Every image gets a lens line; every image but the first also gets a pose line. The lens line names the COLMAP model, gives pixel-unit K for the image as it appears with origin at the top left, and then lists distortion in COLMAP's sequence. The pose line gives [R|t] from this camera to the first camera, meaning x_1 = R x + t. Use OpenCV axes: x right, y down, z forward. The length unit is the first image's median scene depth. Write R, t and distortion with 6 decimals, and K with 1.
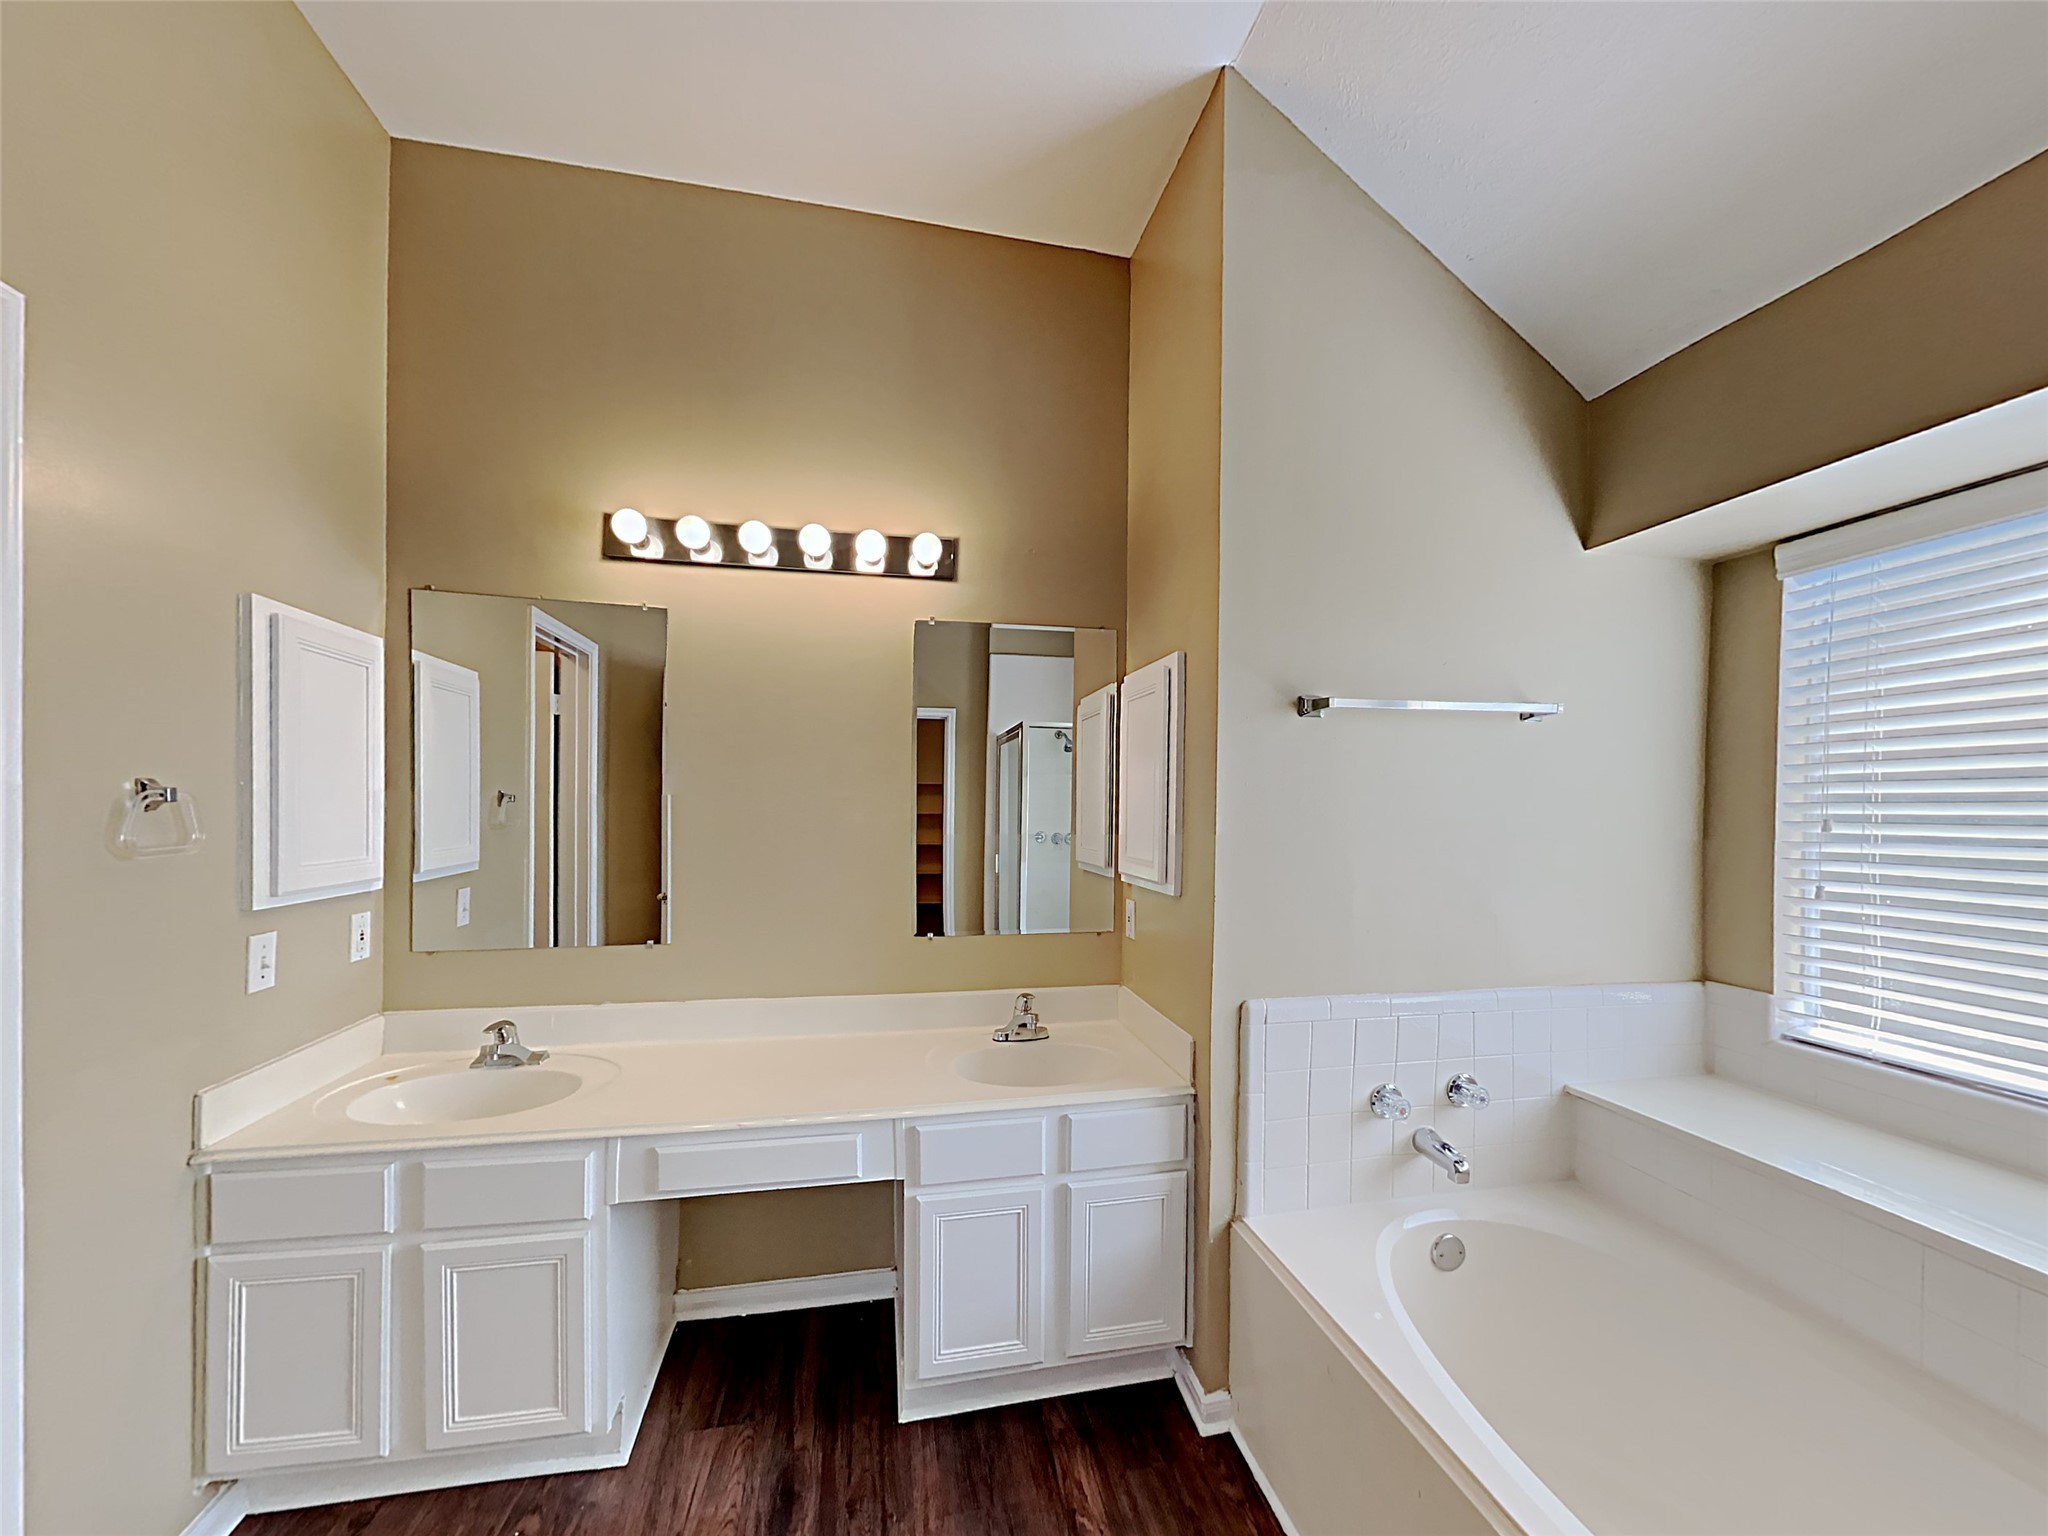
lens RADIAL K [[790.7, 0, 1021.7], [0, 790.7, 818.4], [0, 0, 1]] dist [0.000000, -0.000030]
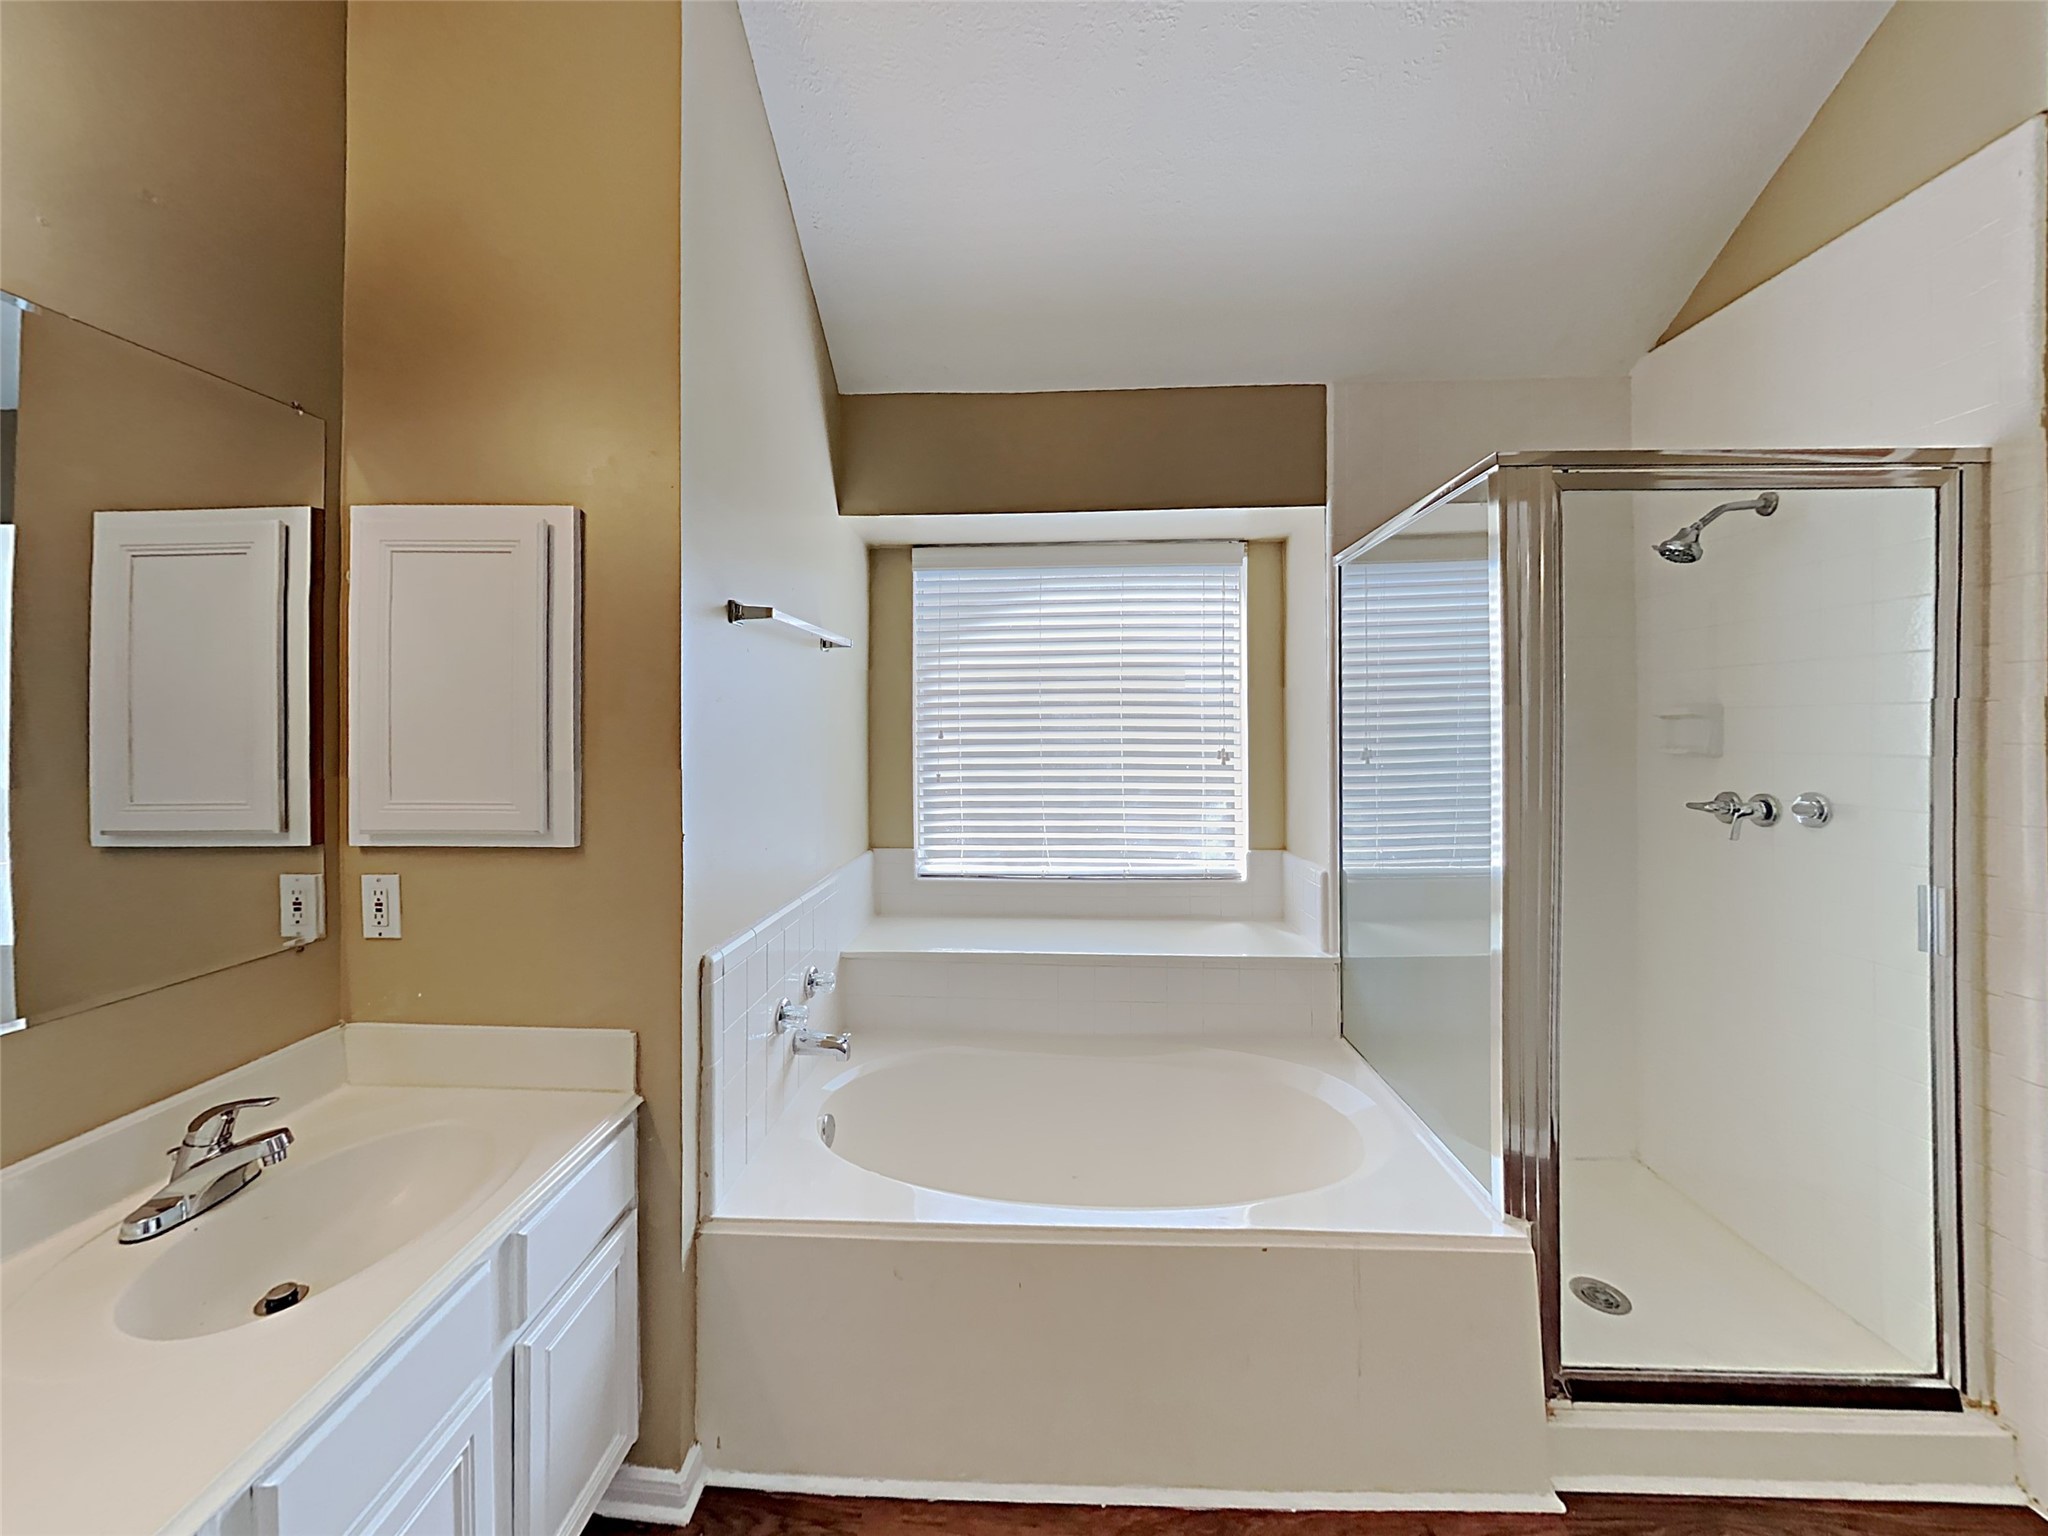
lens RADIAL K [[784.3, 0, 1020.3], [0, 784.3, 725.5], [0, 0, 1]] dist [0.000507, 0.000071]
pose [[0.207829, -0.005102, 0.978152, -0.454428], [0.016207, 0.999867, 0.001771, -0.008444], [-0.978031, 0.015485, 0.207884, 0.494244]]
